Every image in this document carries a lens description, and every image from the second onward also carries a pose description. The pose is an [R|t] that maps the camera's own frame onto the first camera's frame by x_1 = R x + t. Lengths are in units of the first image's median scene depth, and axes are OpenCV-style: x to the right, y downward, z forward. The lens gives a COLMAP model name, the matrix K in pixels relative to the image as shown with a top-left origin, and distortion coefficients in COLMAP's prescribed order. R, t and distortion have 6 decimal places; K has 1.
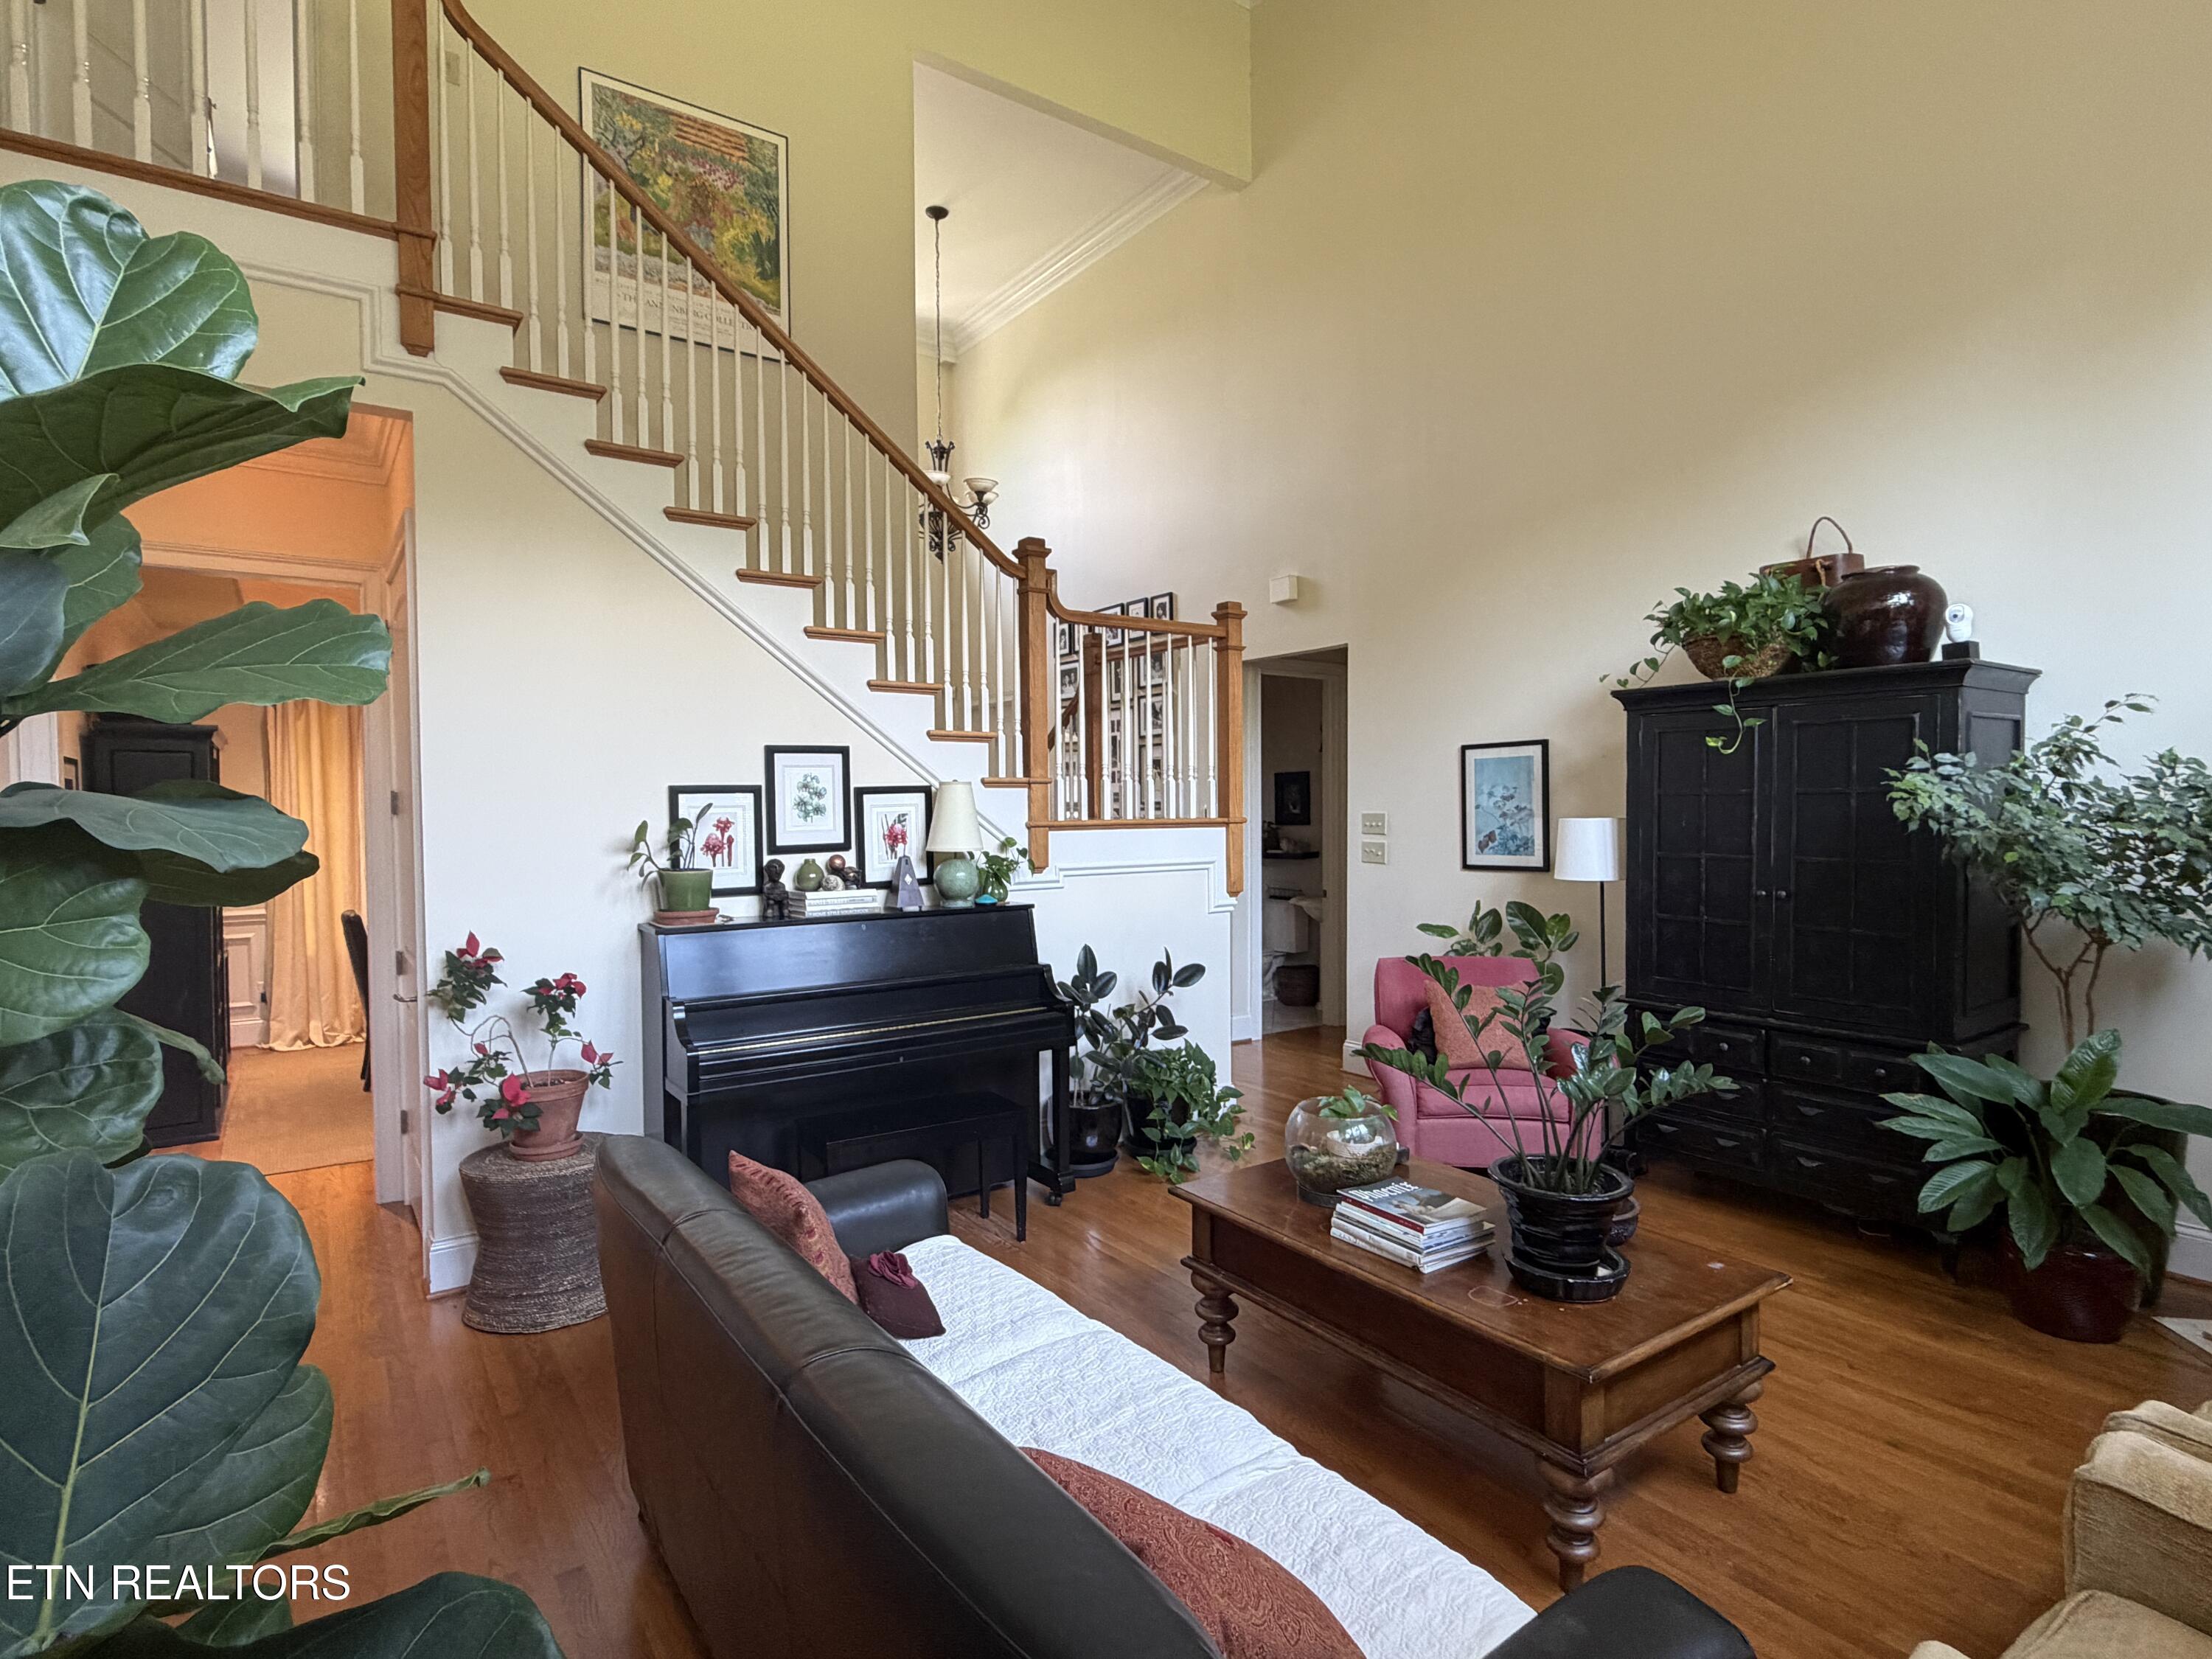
lens RADIAL K [[1142.0, 0, 1106.0], [0, 1142.0, 829.5], [0, 0, 1]] dist [0.001158, 0.000119]
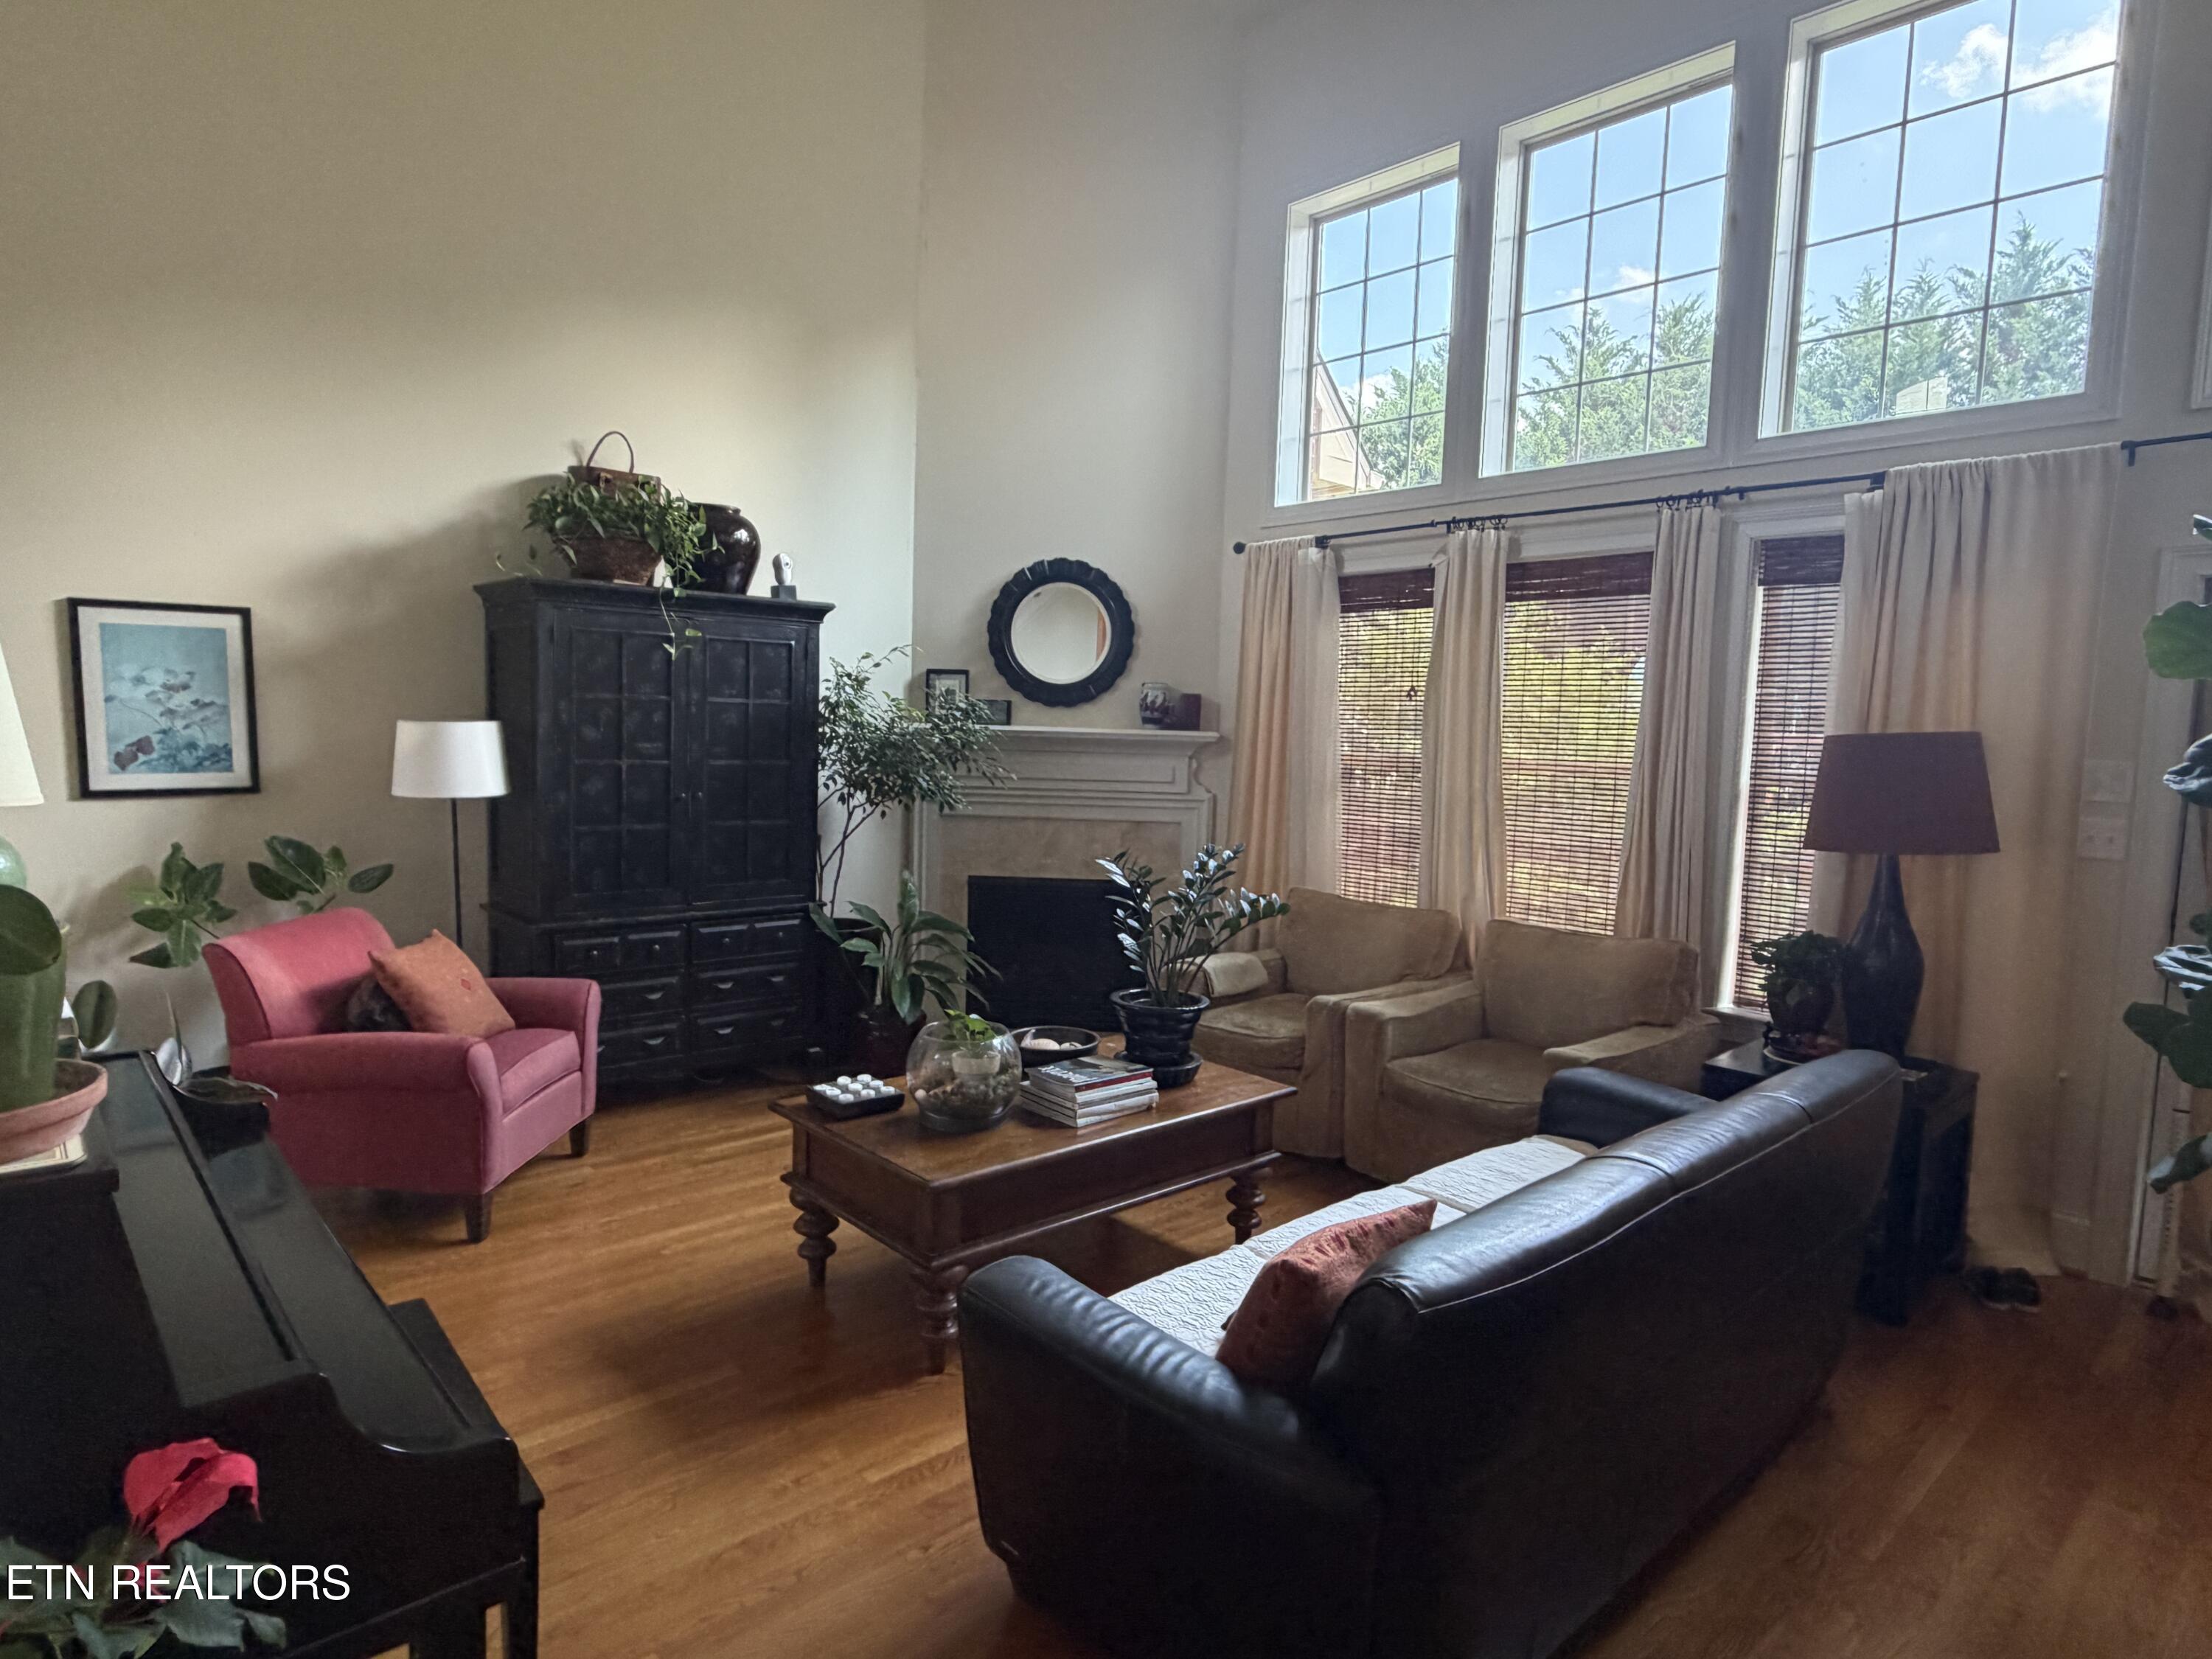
lens RADIAL K [[1256.5, 0, 1106.0], [0, 1256.5, 829.5], [0, 0, 1]] dist [0.000046, 0.000062]
pose [[-0.129575, -0.083139, 0.988078, -0.465242], [-0.004552, 0.996518, 0.083253, -0.008506], [-0.991559, 0.006290, -0.129503, 0.558802]]
